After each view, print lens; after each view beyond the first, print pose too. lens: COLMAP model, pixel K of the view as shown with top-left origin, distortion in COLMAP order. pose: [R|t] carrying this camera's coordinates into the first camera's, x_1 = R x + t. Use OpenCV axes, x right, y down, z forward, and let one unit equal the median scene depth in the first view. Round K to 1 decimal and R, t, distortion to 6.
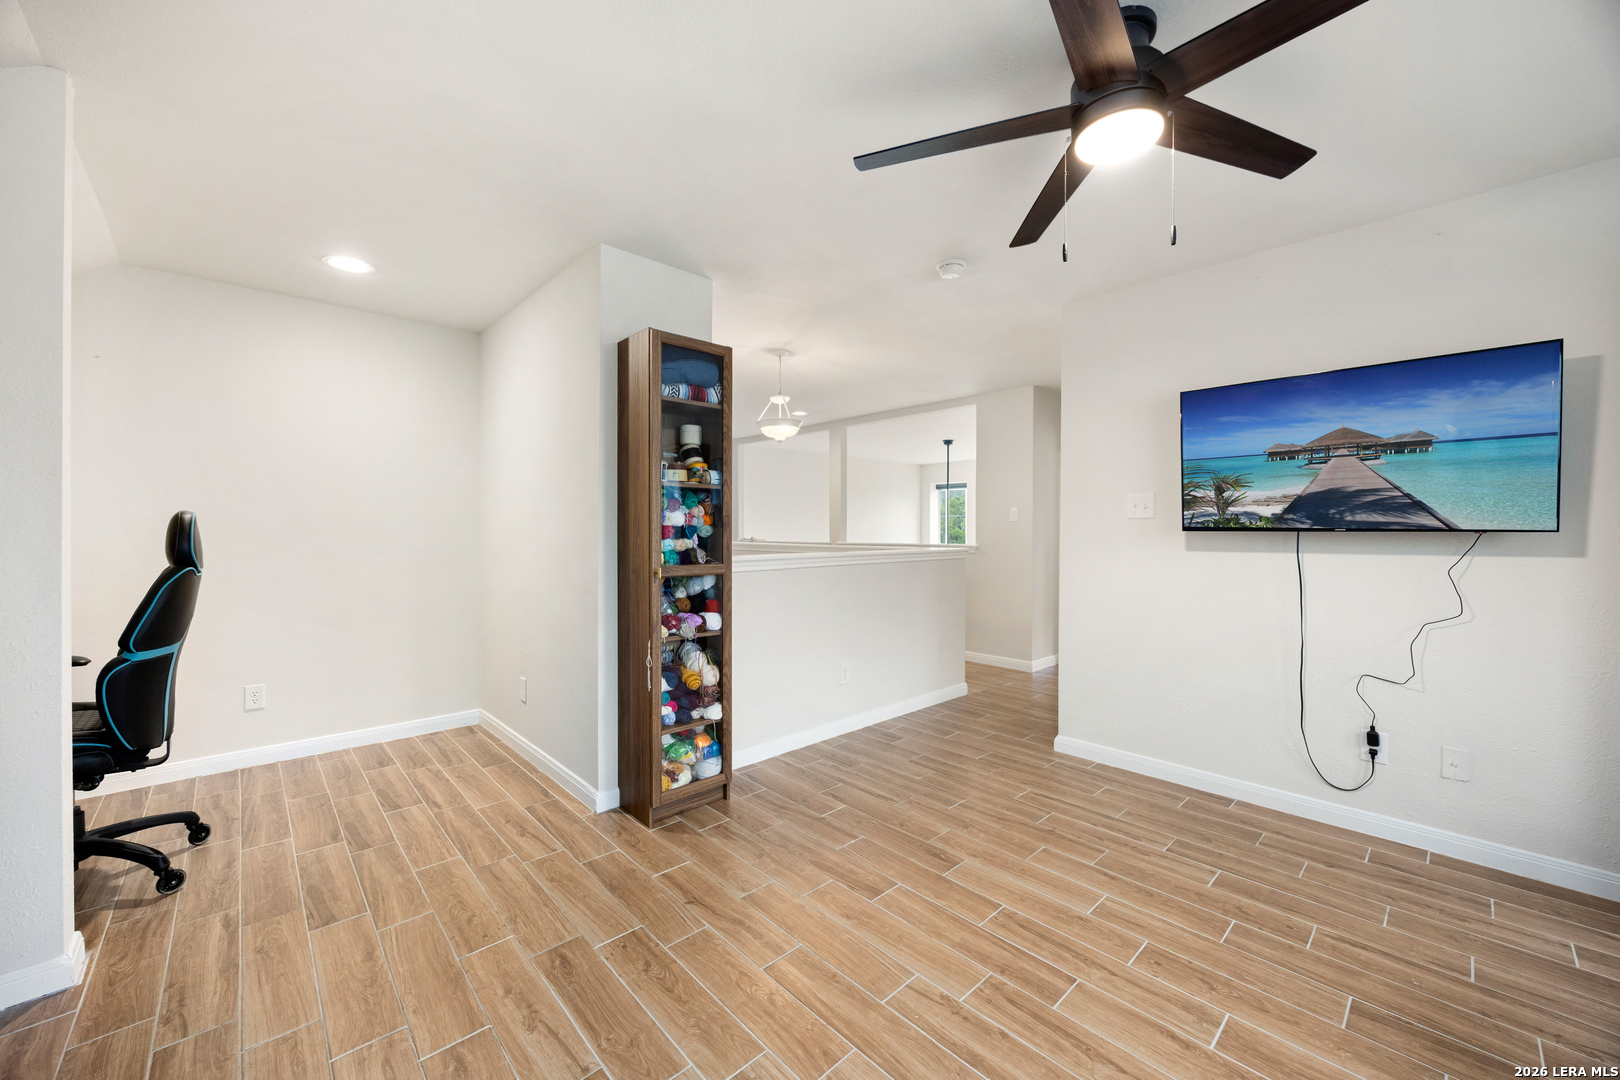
lens RADIAL K [[621.6, 0, 809.4], [0, 621.6, 535.8], [0, 0, 1]] dist [-0.000767, -0.000072]
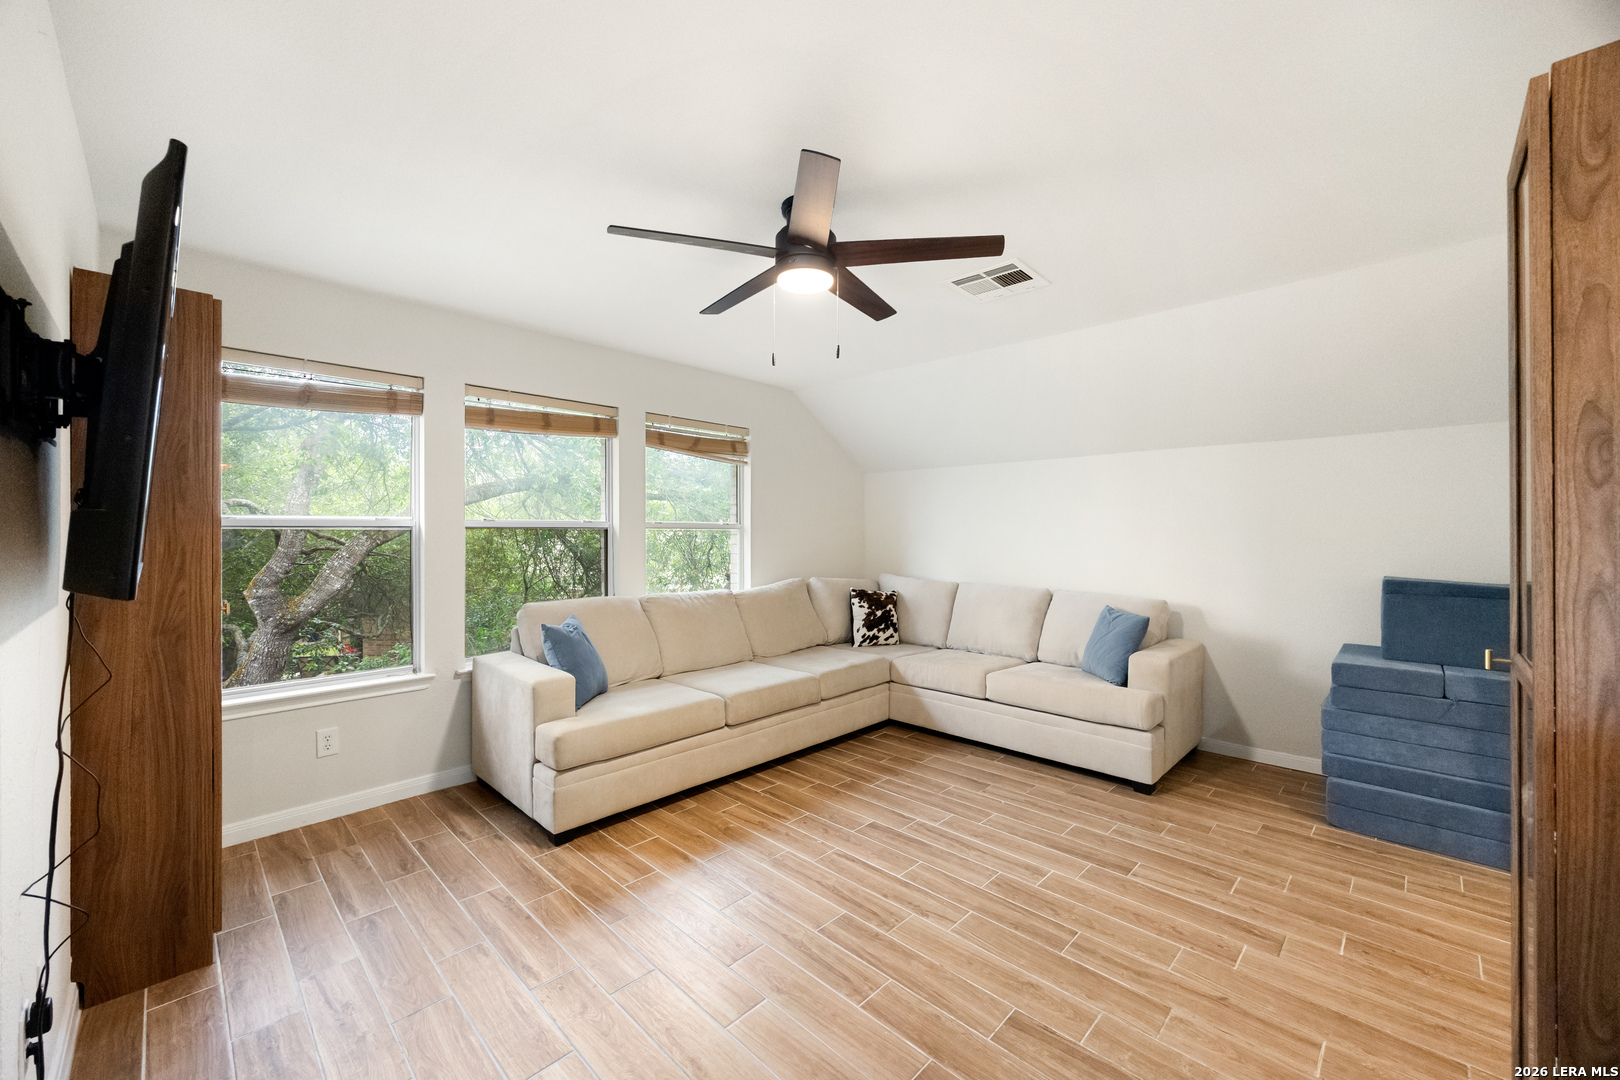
lens RADIAL K [[621.6, 0, 809.4], [0, 621.6, 535.8], [0, 0, 1]] dist [-0.000767, -0.000072]
pose [[-0.998886, 0.001159, -0.047184, 0.478044], [0.000771, 0.999966, 0.008242, -0.062110], [0.047192, 0.008196, -0.998852, 2.093881]]
